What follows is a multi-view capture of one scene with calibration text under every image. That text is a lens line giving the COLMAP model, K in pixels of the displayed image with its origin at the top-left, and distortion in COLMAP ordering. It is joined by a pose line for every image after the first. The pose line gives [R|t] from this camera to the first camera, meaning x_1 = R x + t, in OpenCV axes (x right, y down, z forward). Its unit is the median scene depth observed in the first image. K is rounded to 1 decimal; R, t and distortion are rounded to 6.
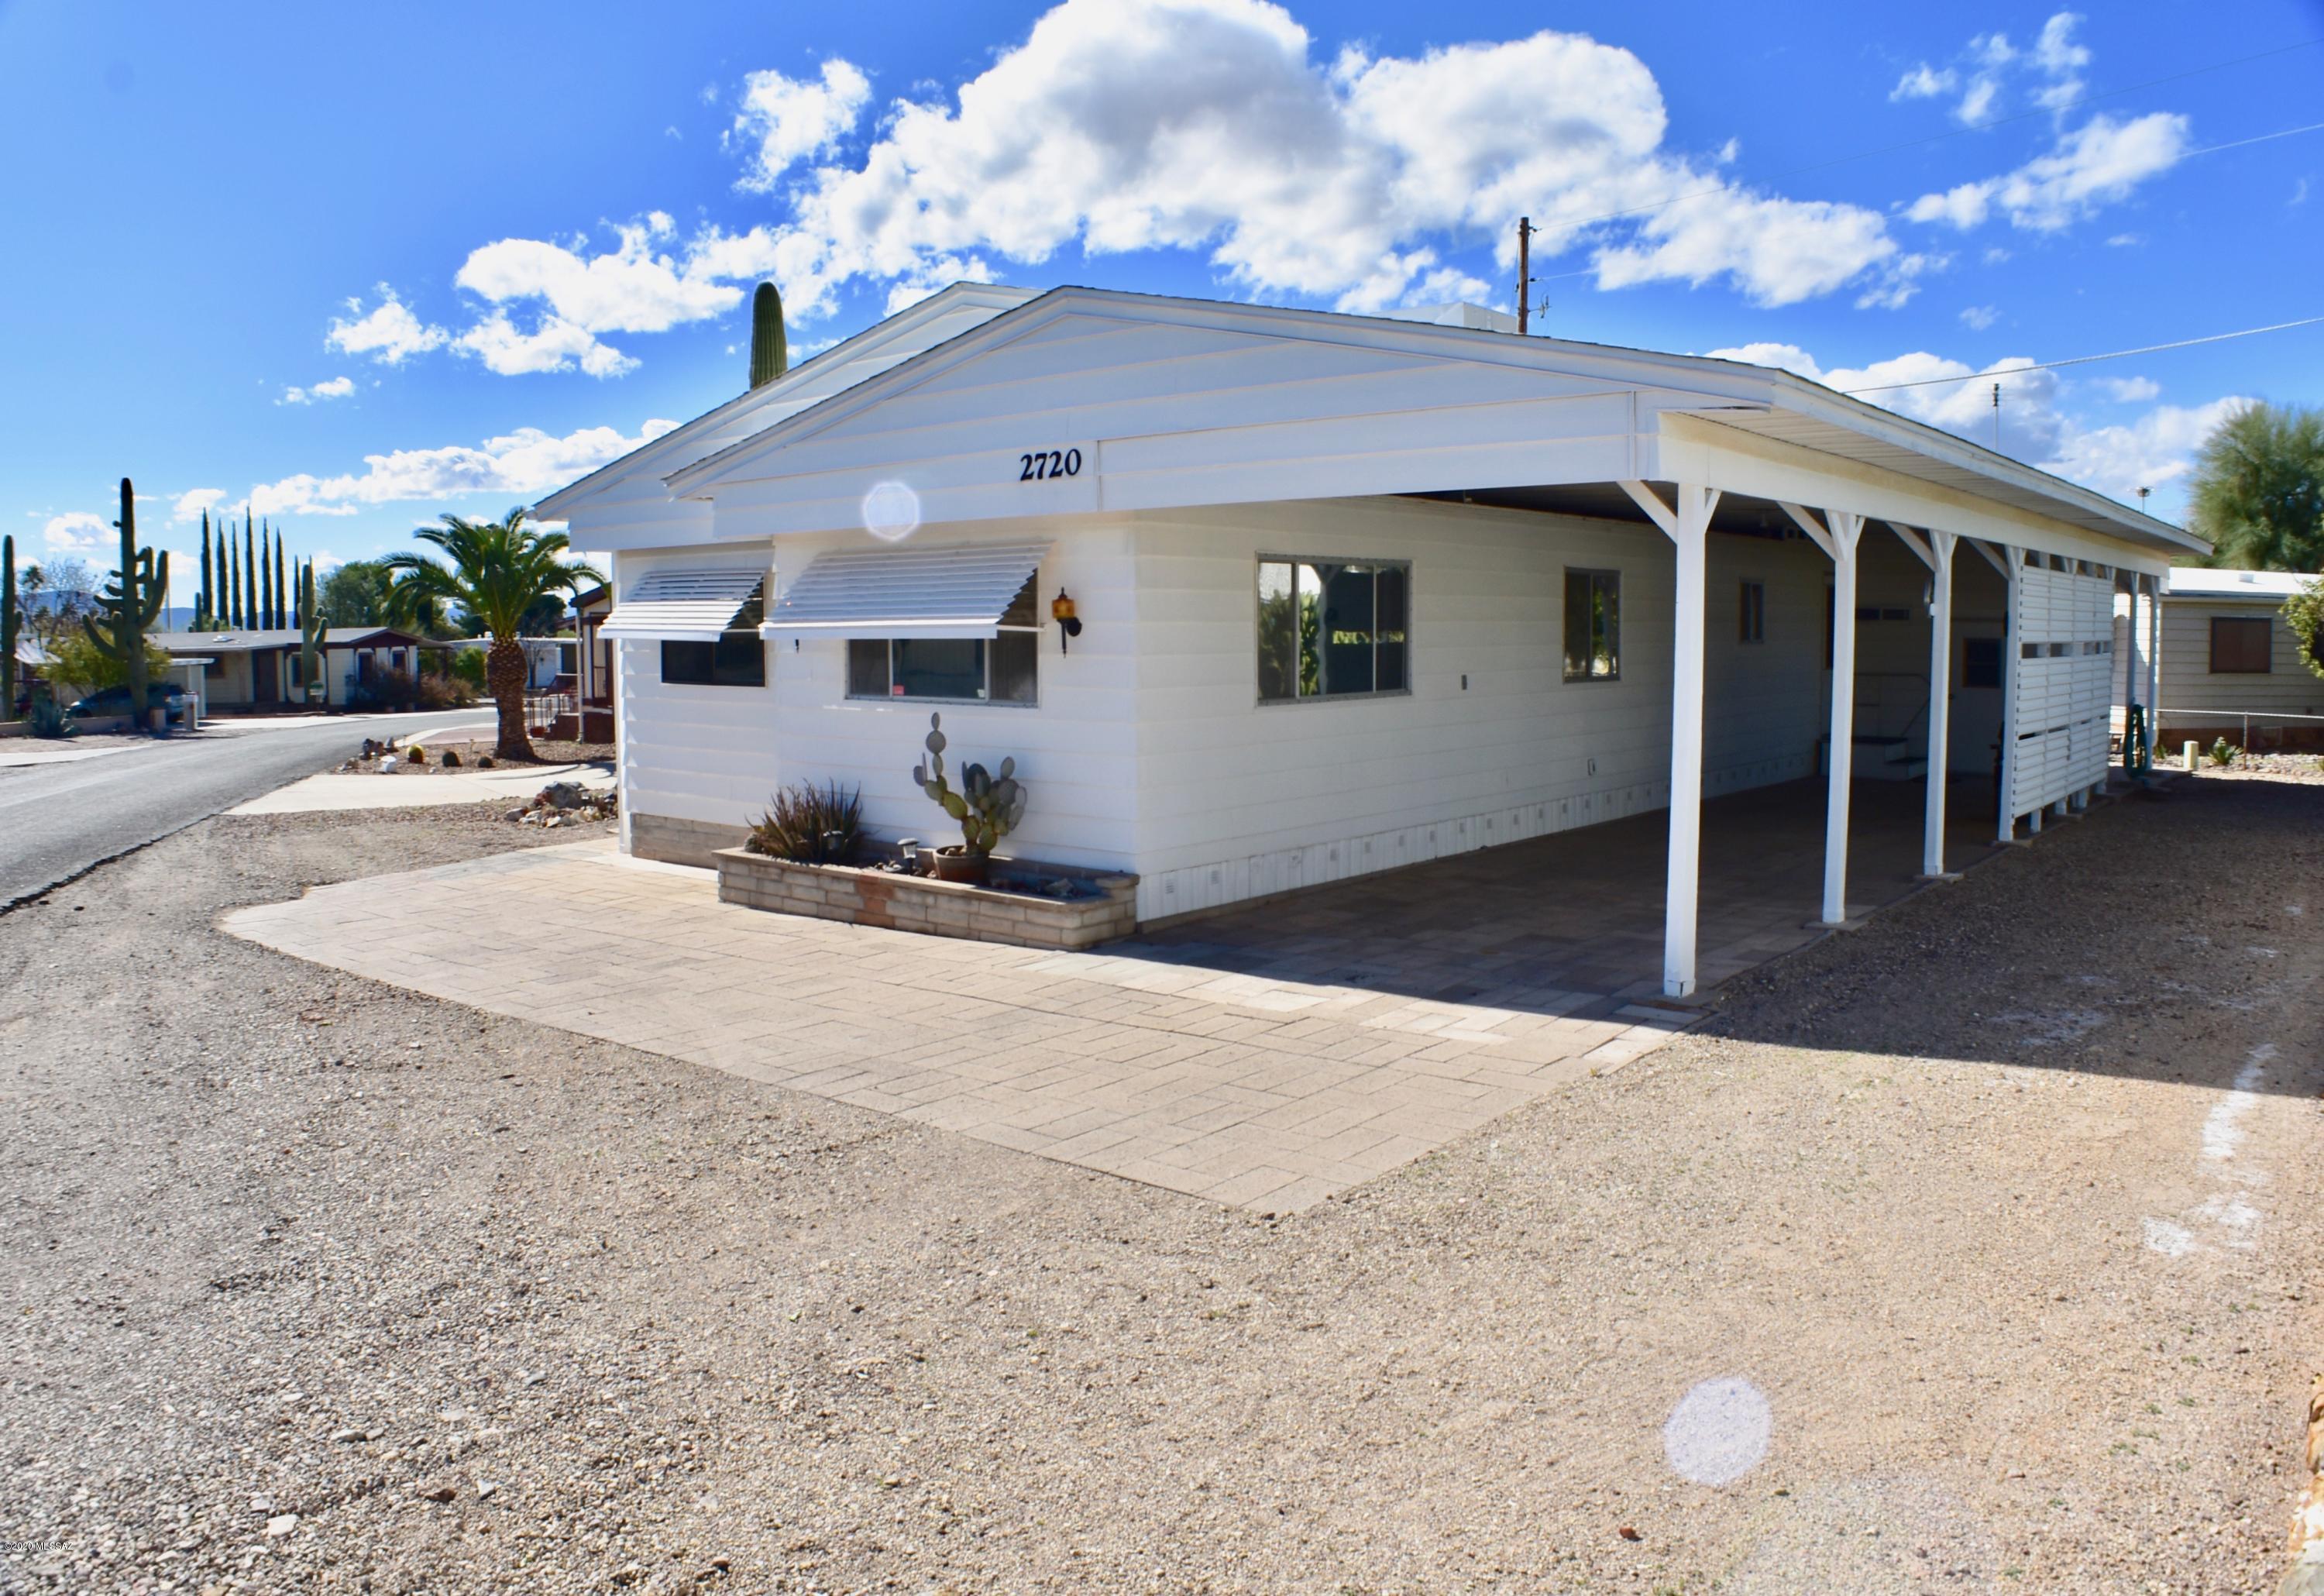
lens RADIAL K [[1763.6, 0, 1162.0], [0, 1763.6, 798.0], [0, 0, 1]] dist [-0.181921, 0.009035]
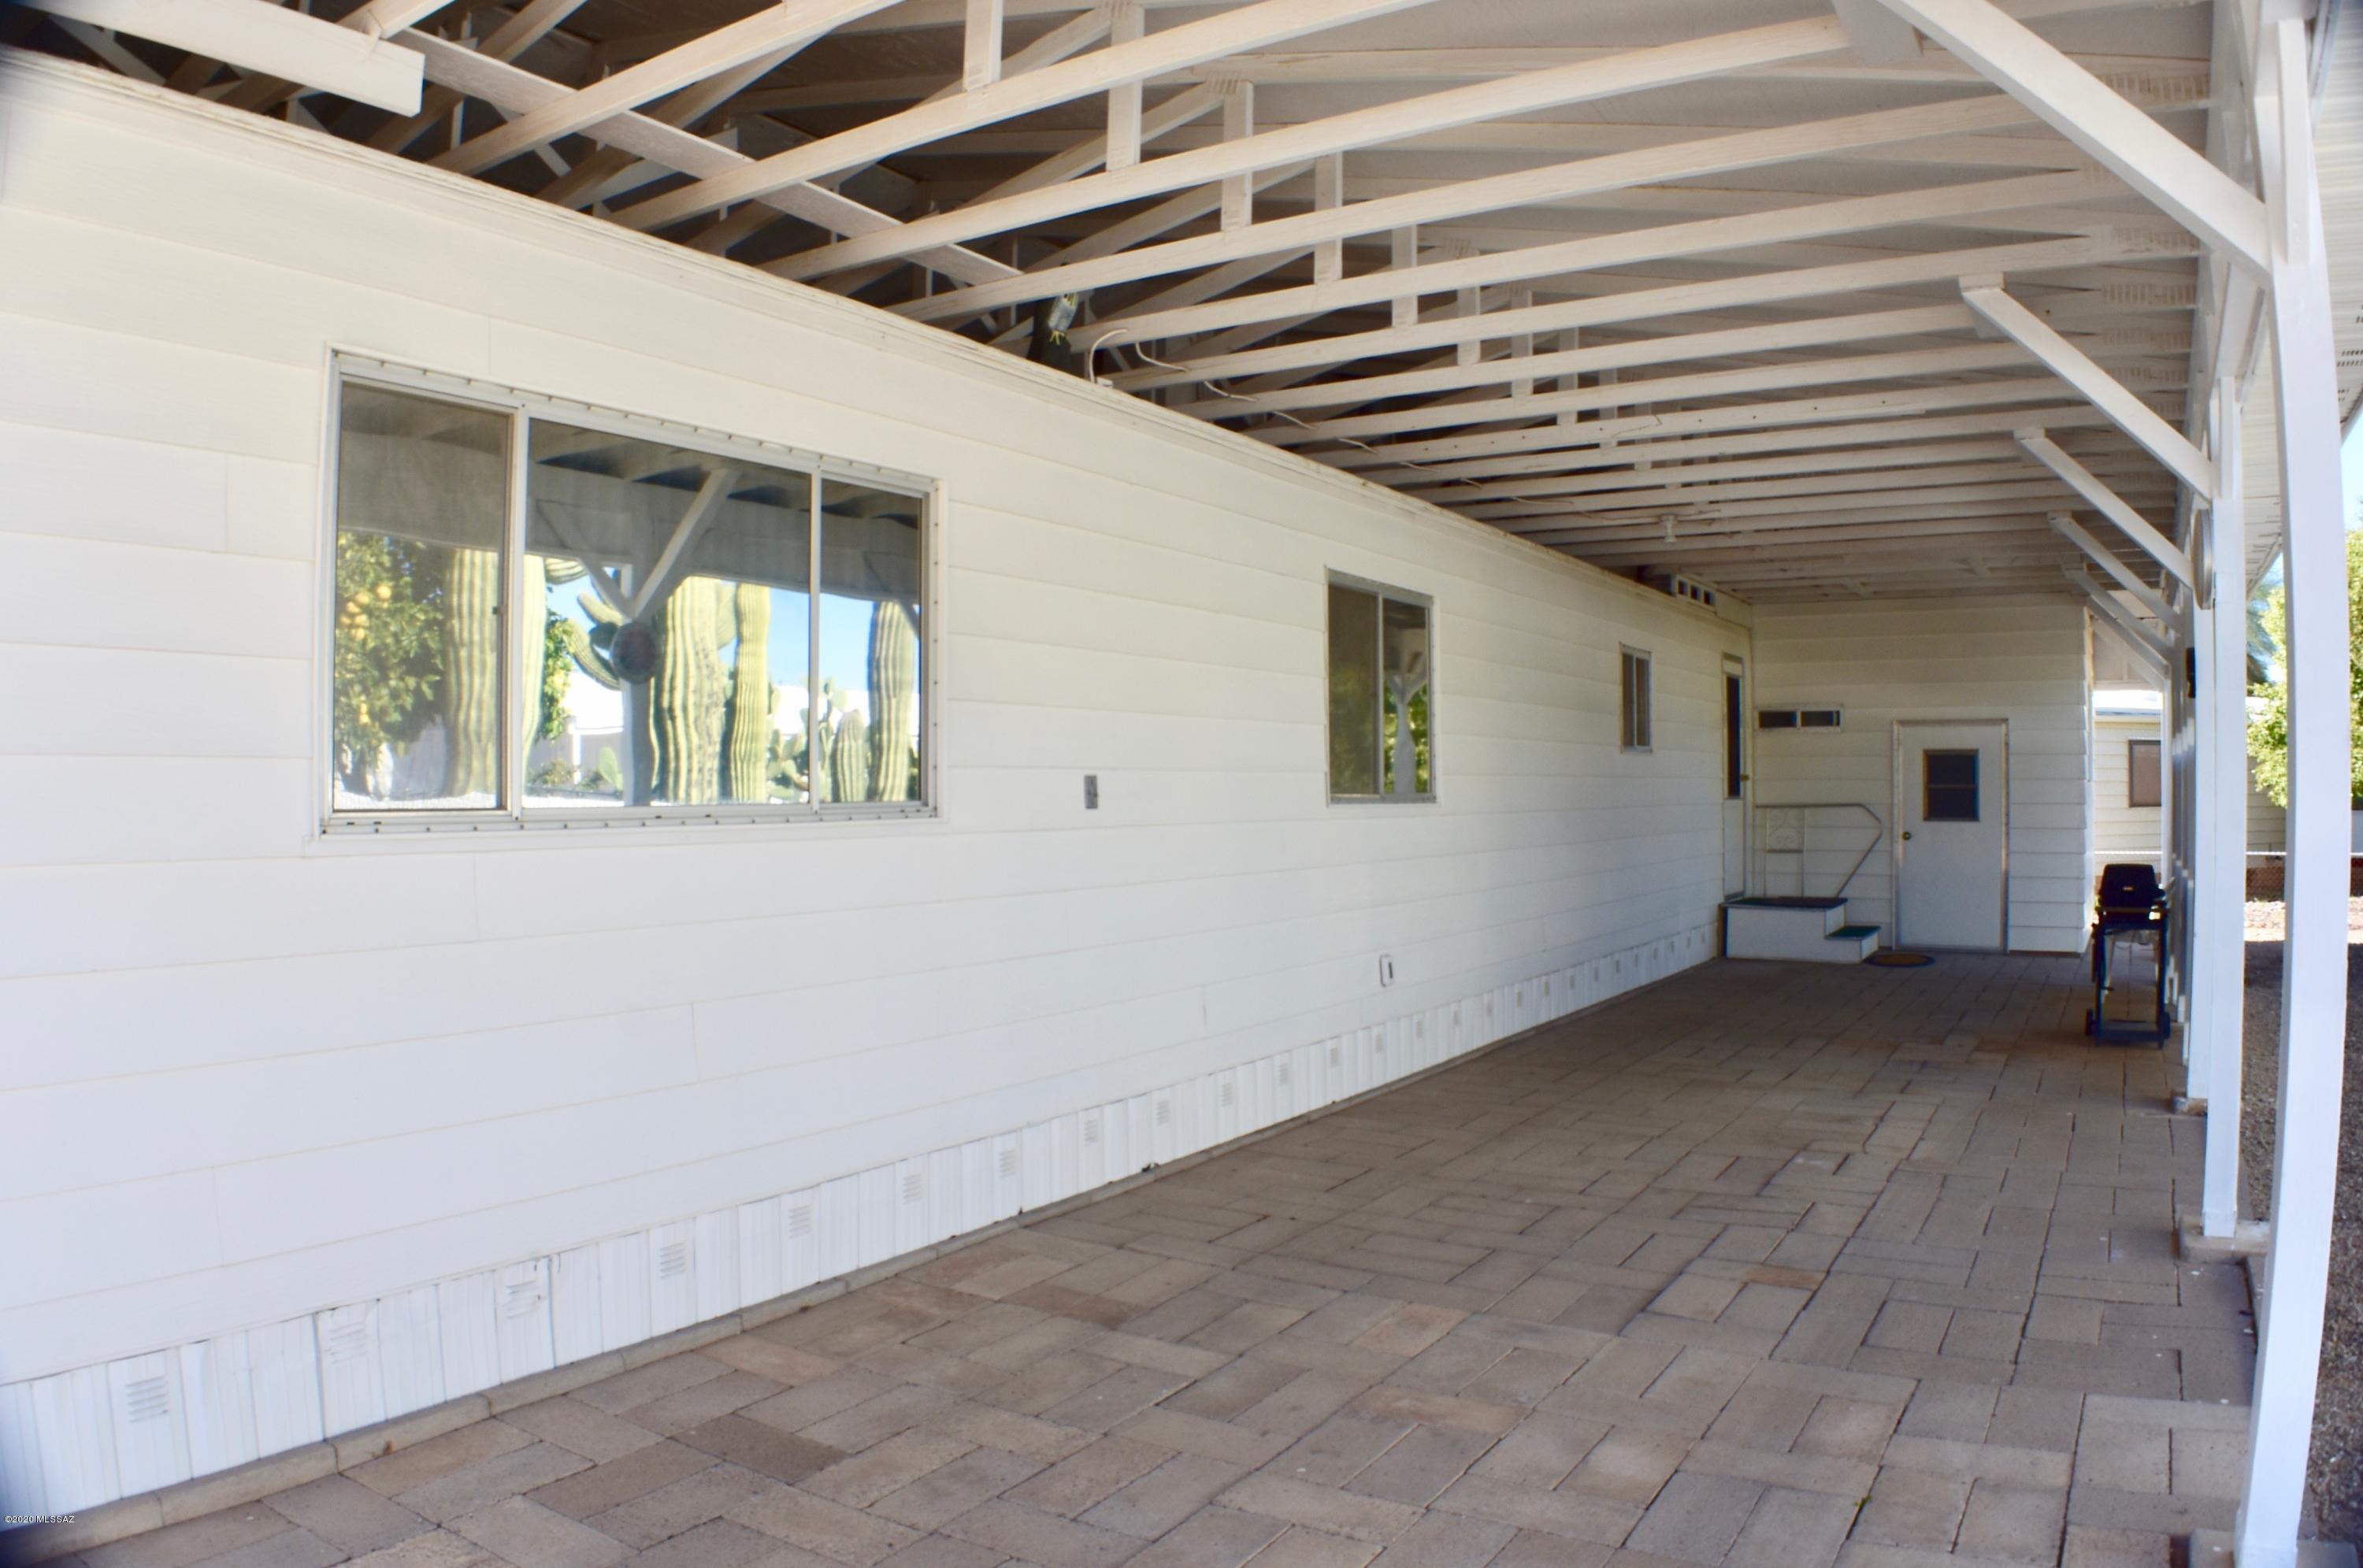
lens RADIAL K [[1620.2, 0, 1181.5], [0, 1620.2, 784.0], [0, 0, 1]] dist [-0.156382, 0.002827]
pose [[0.992515, 0.000923, 0.122122, 0.140292], [0.012133, 0.994279, -0.106124, -0.024563], [-0.121521, 0.106811, 0.986825, 0.581721]]
